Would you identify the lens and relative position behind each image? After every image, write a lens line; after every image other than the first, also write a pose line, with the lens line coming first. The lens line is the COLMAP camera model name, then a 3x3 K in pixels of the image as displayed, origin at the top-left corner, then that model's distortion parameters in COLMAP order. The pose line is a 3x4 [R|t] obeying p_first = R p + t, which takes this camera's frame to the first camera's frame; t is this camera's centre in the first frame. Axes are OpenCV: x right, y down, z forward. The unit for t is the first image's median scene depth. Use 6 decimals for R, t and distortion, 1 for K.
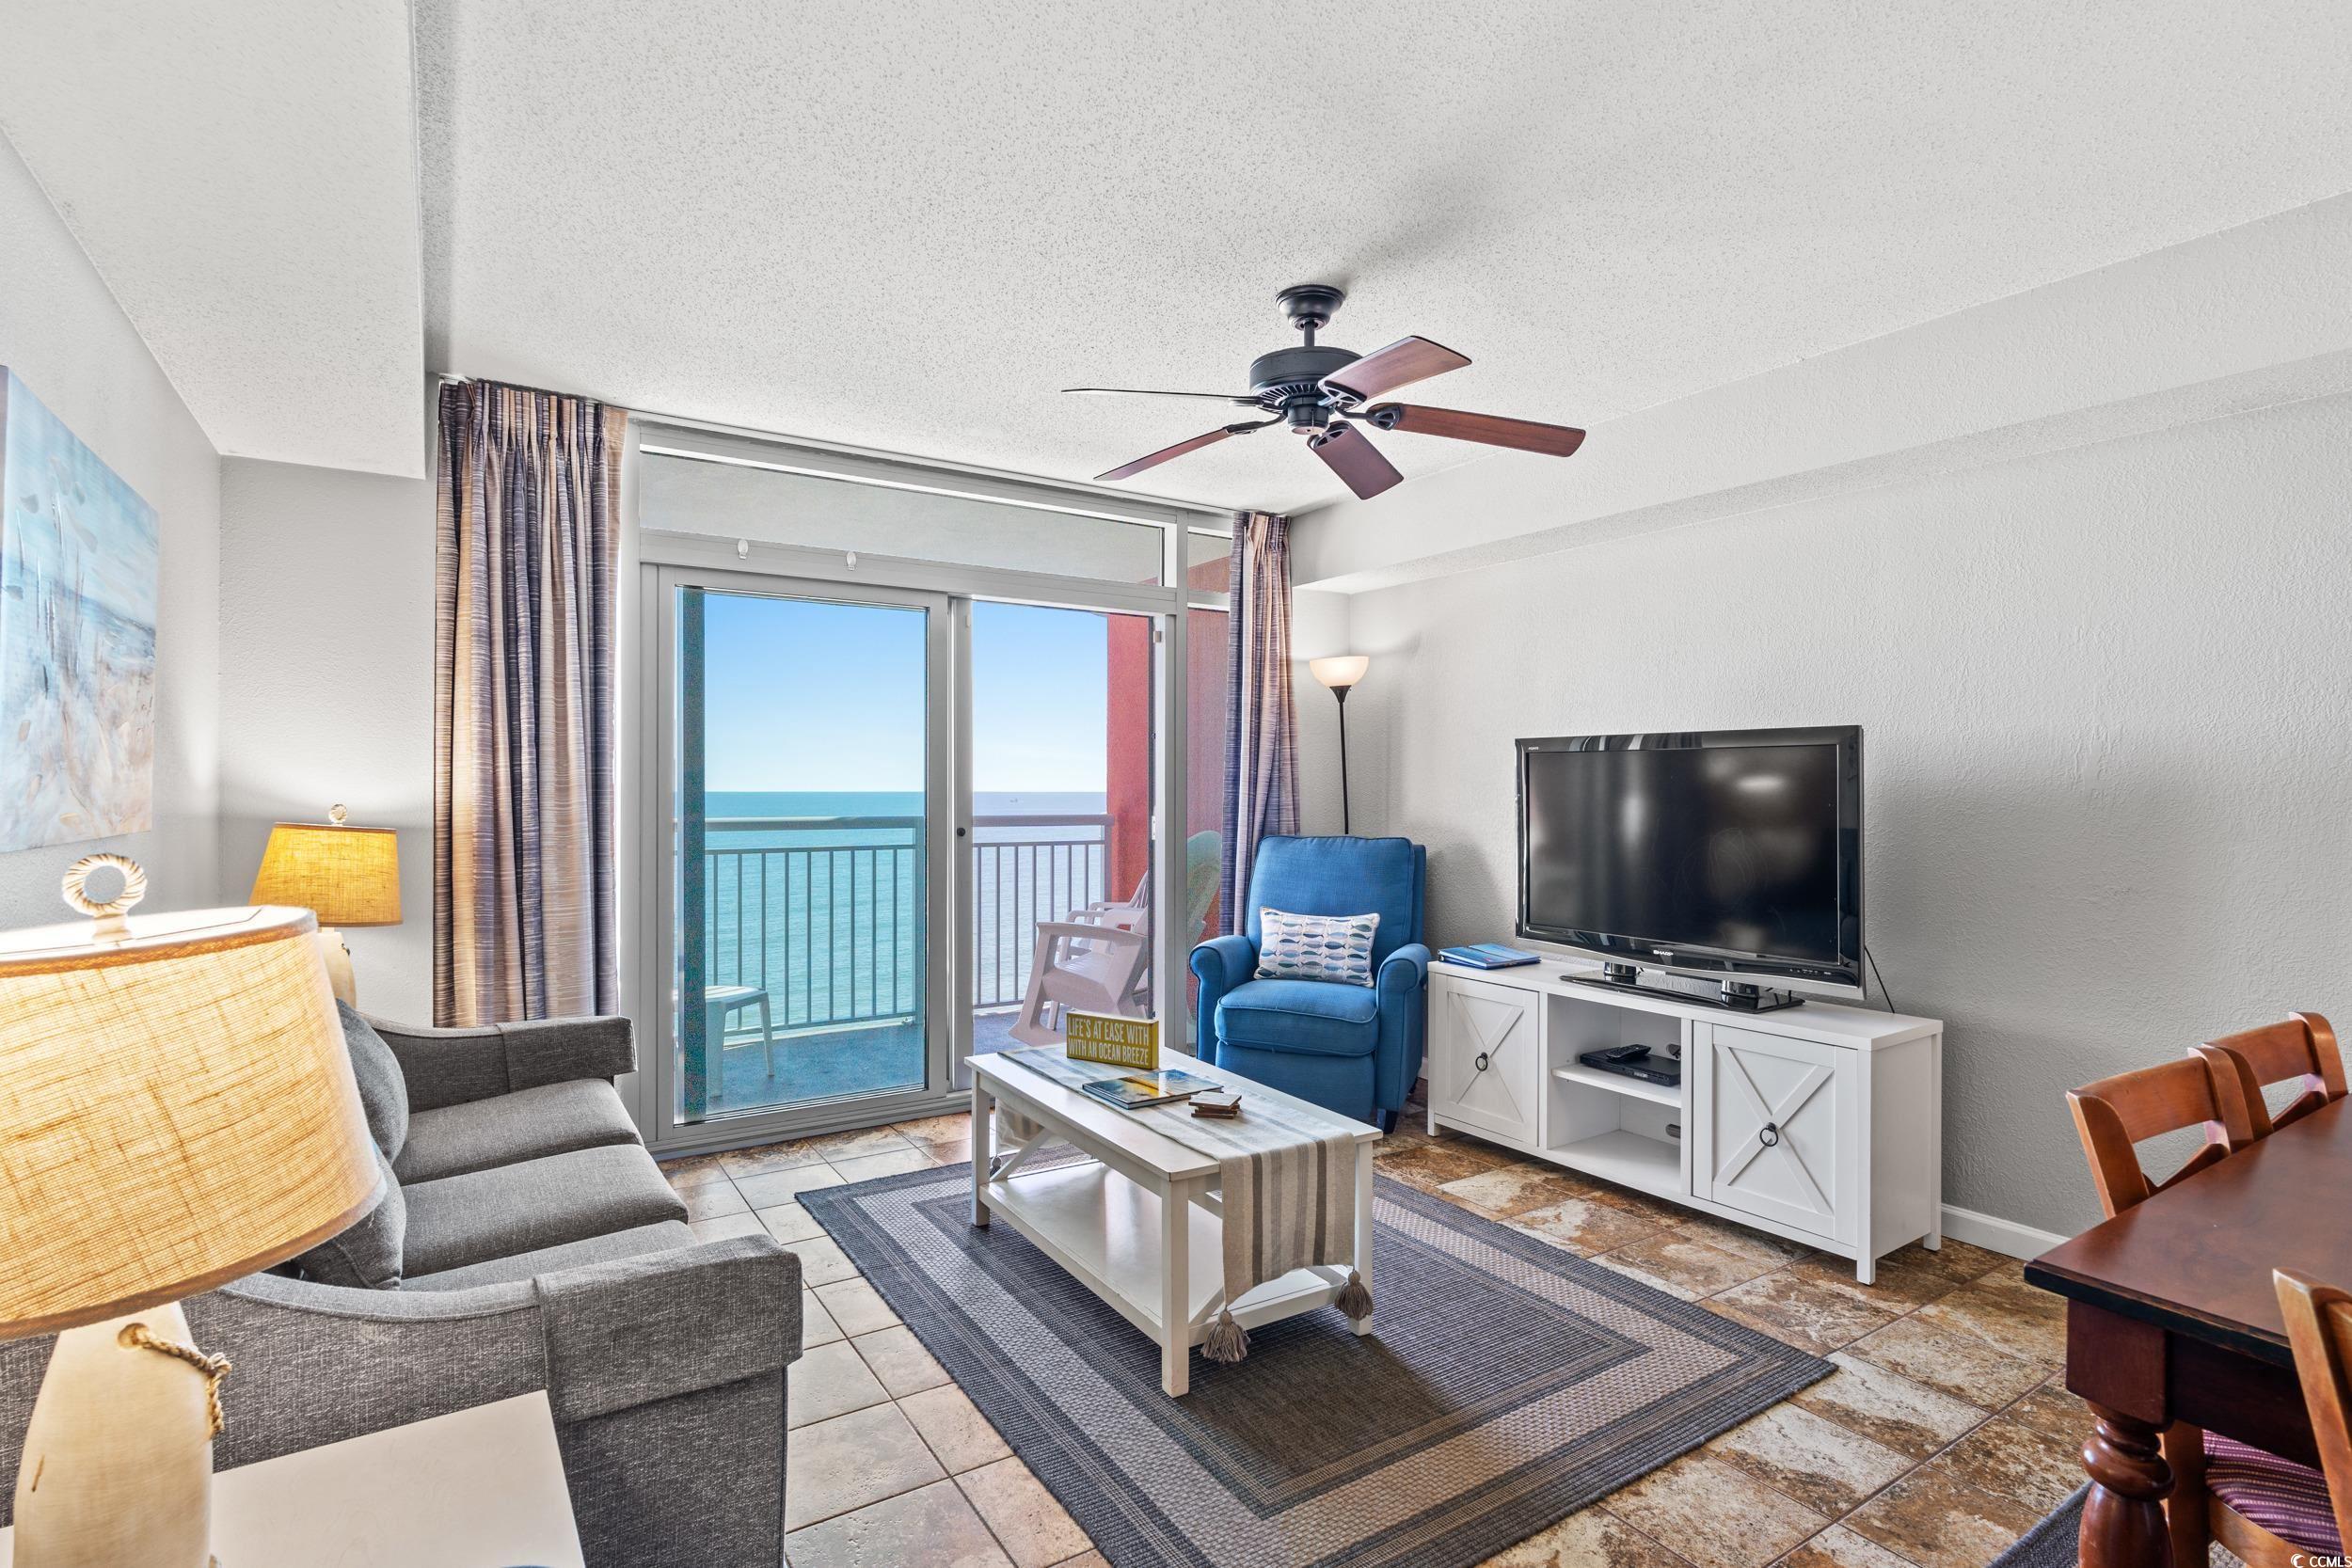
lens RADIAL K [[1137.9, 0, 1172.8], [0, 1137.9, 779.6], [0, 0, 1]] dist [-0.003357, 0.001087]
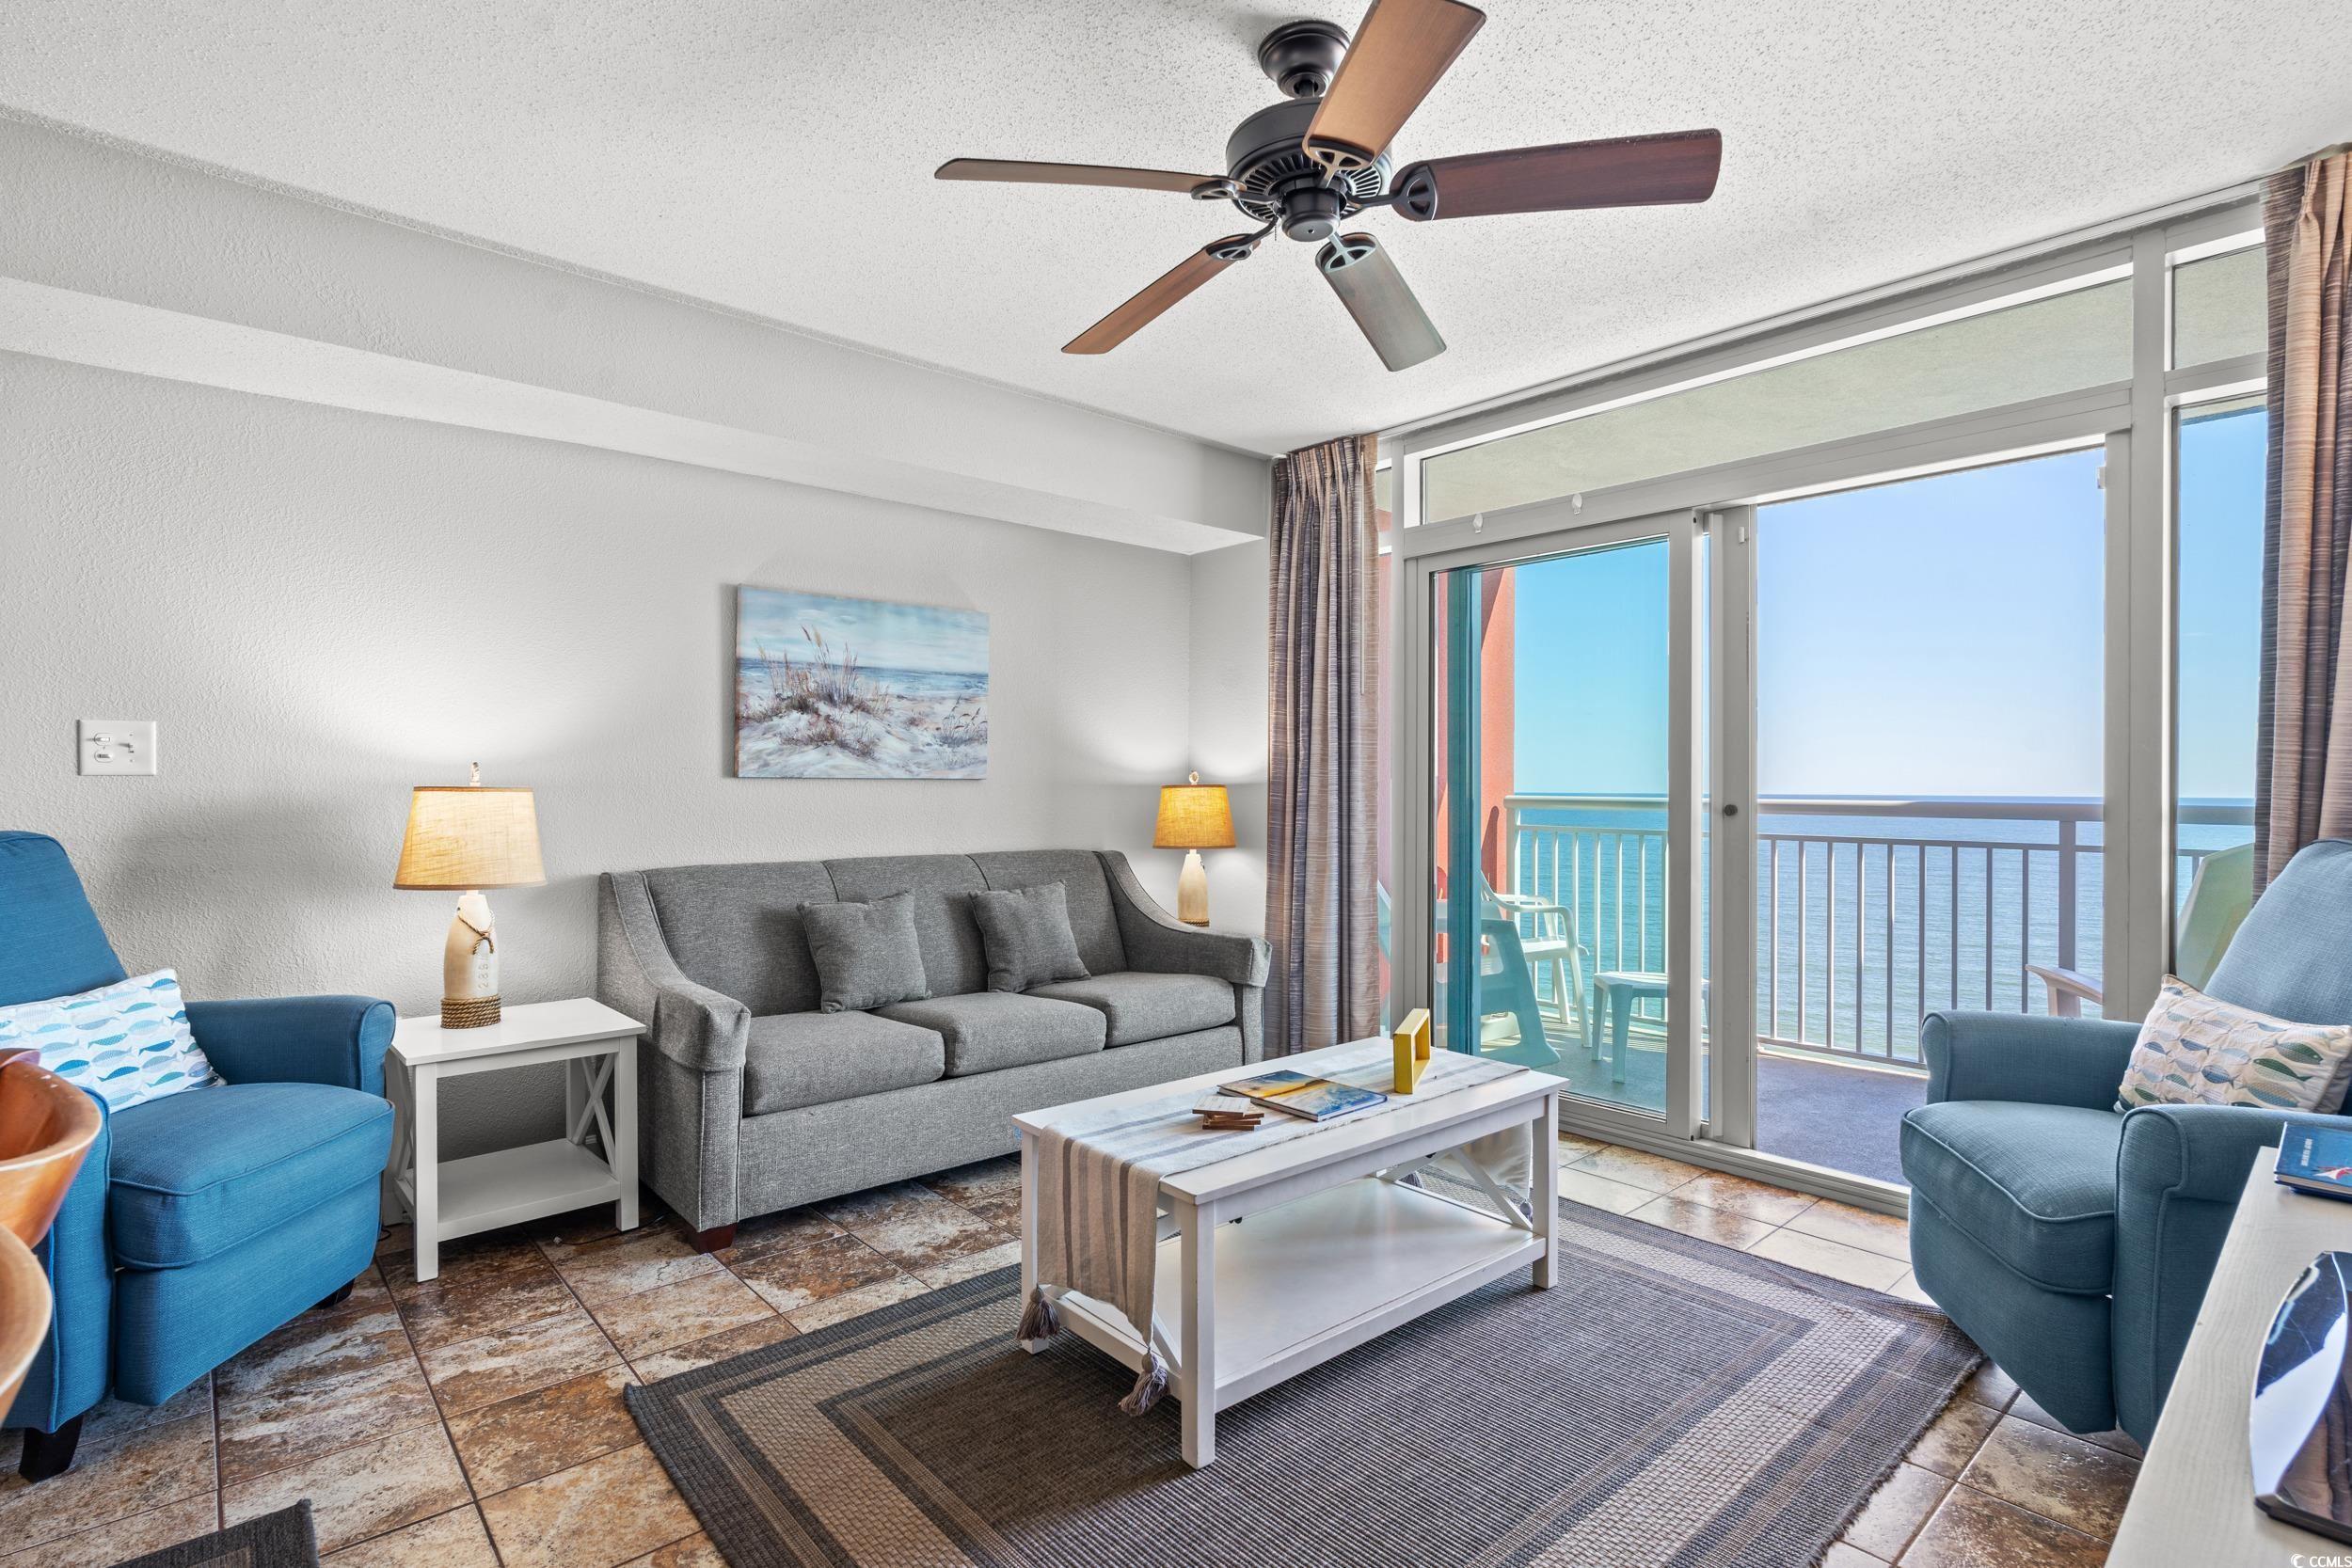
lens RADIAL K [[1137.9, 0, 1179.2], [0, 1137.9, 781.1], [0, 0, 1]] dist [-0.003357, 0.001087]
pose [[0.151518, -0.005867, -0.988437, 0.686226], [0.001717, 0.999982, -0.005672, 0.039515], [0.988453, -0.000837, 0.151525, 0.675706]]
